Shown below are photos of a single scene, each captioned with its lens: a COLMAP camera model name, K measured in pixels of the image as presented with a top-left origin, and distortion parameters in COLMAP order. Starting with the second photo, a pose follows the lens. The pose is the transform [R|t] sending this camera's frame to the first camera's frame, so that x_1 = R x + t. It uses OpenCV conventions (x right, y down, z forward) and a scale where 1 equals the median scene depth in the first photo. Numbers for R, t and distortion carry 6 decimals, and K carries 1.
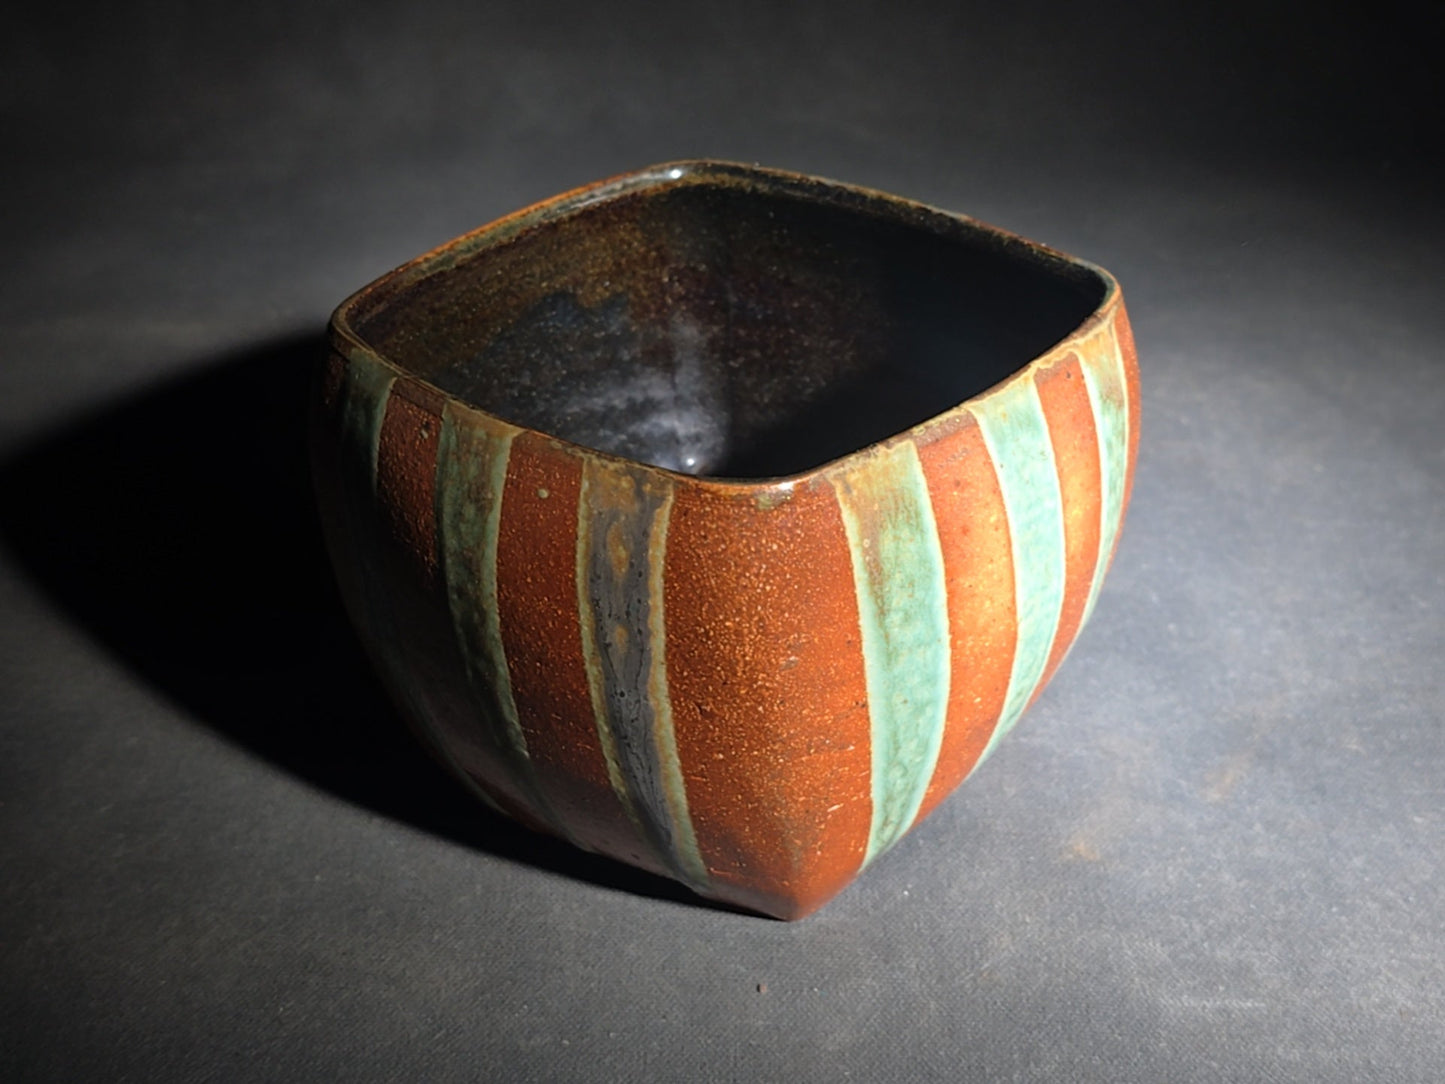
lens RADIAL K [[2172.1, 0, 719.9], [0, 2172.1, 552.7], [0, 0, 1]] dist [-0.030314, 0.000000]
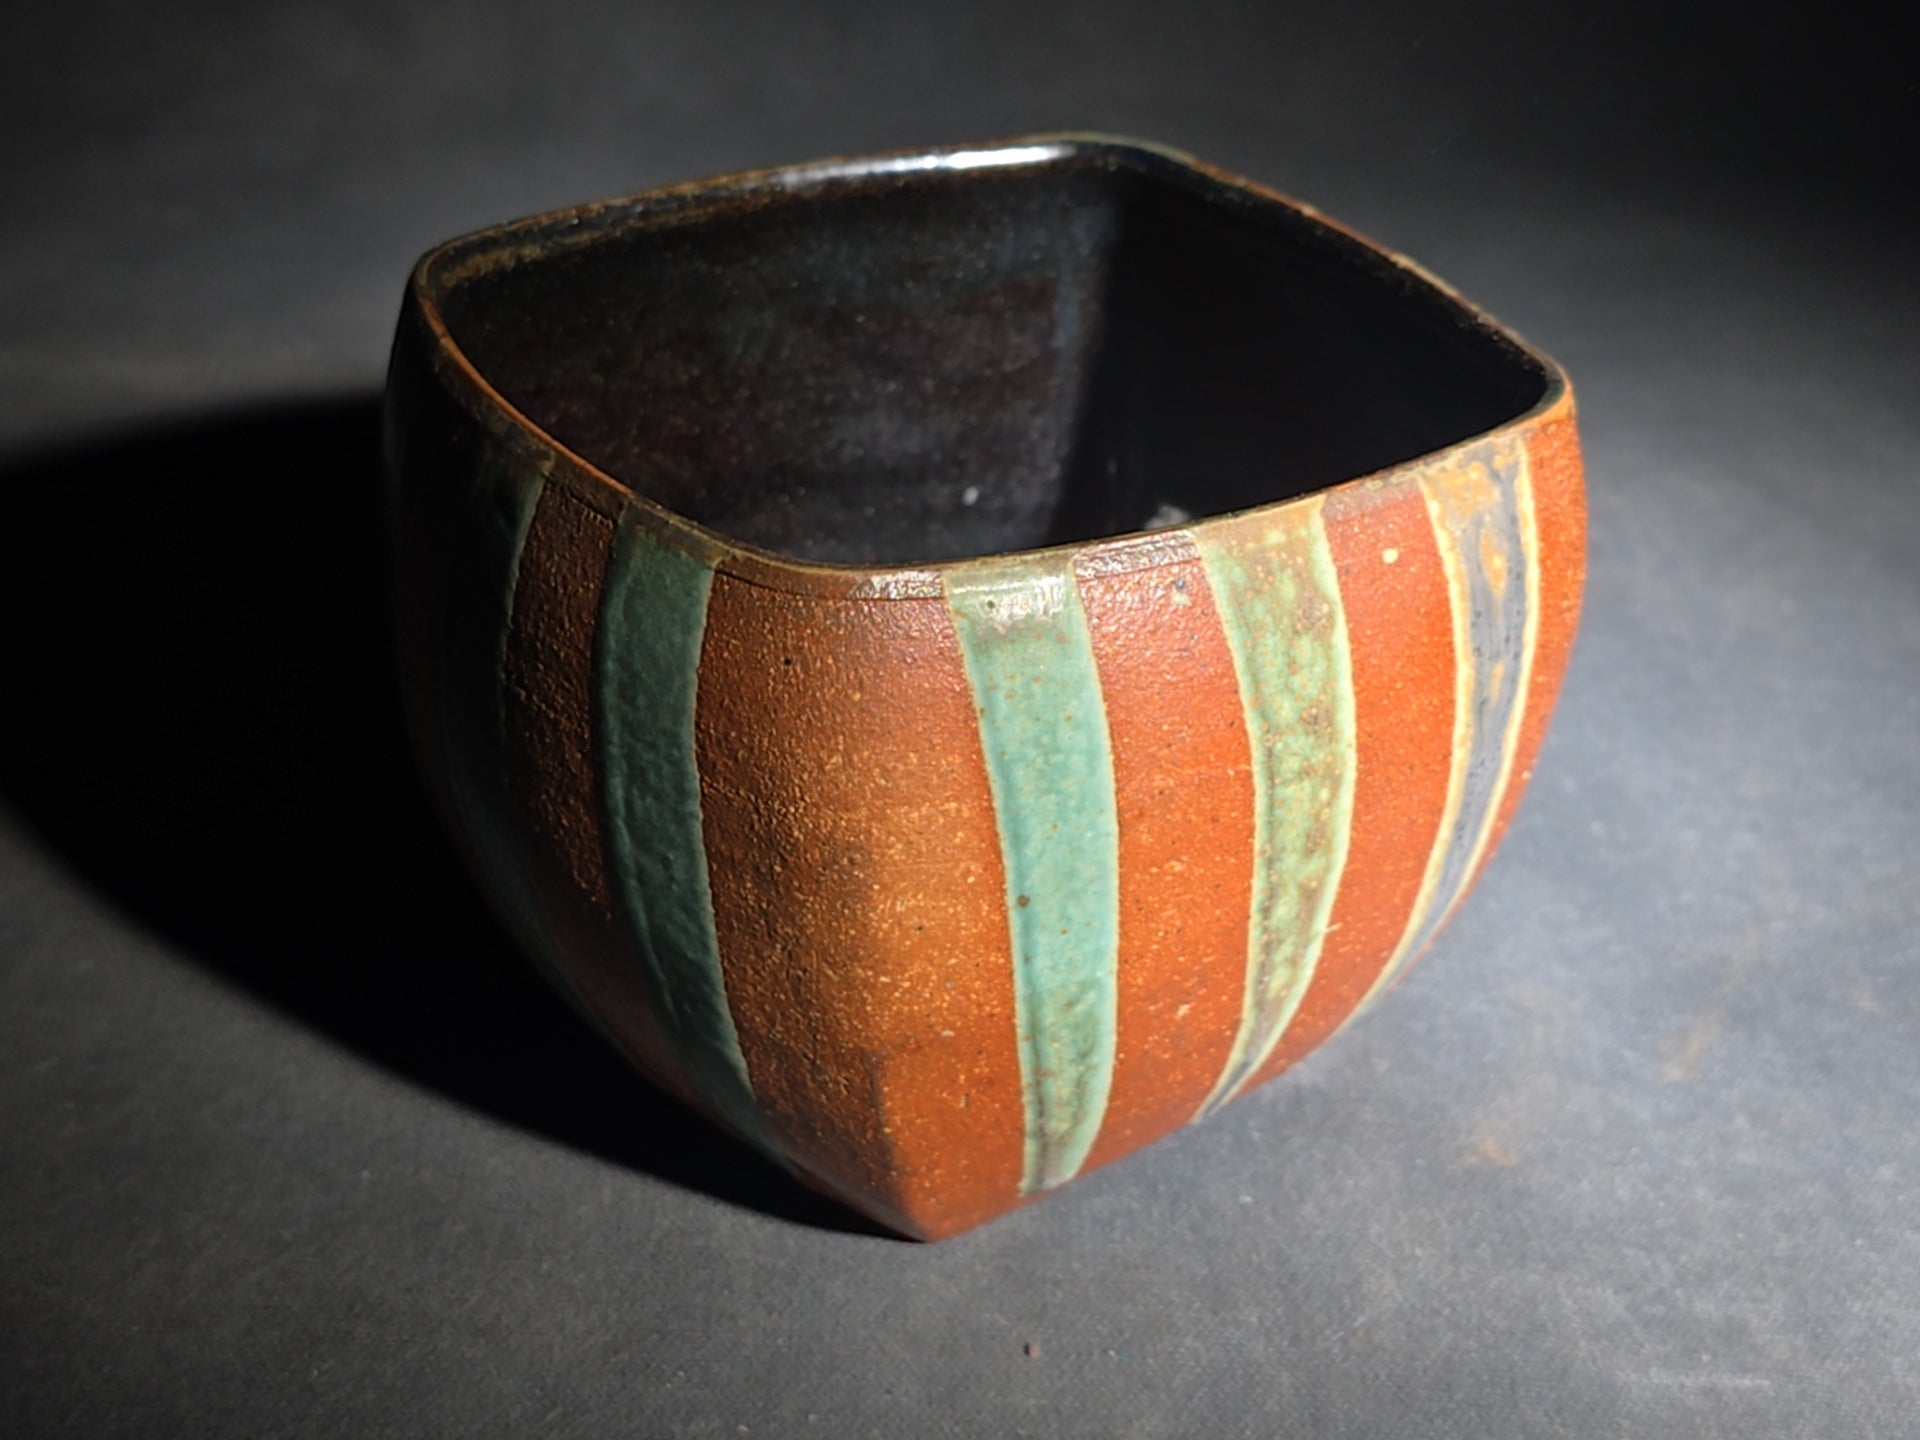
lens RADIAL K [[2886.1, 0, 950.2], [0, 2886.1, 731.8], [0, 0, 1]] dist [-0.030314, 0.000000]
pose [[0.998750, 0.021460, 0.045151, -0.049707], [-0.021683, 0.999755, 0.004462, 0.004828], [-0.045045, -0.005435, 0.998970, 0.103178]]
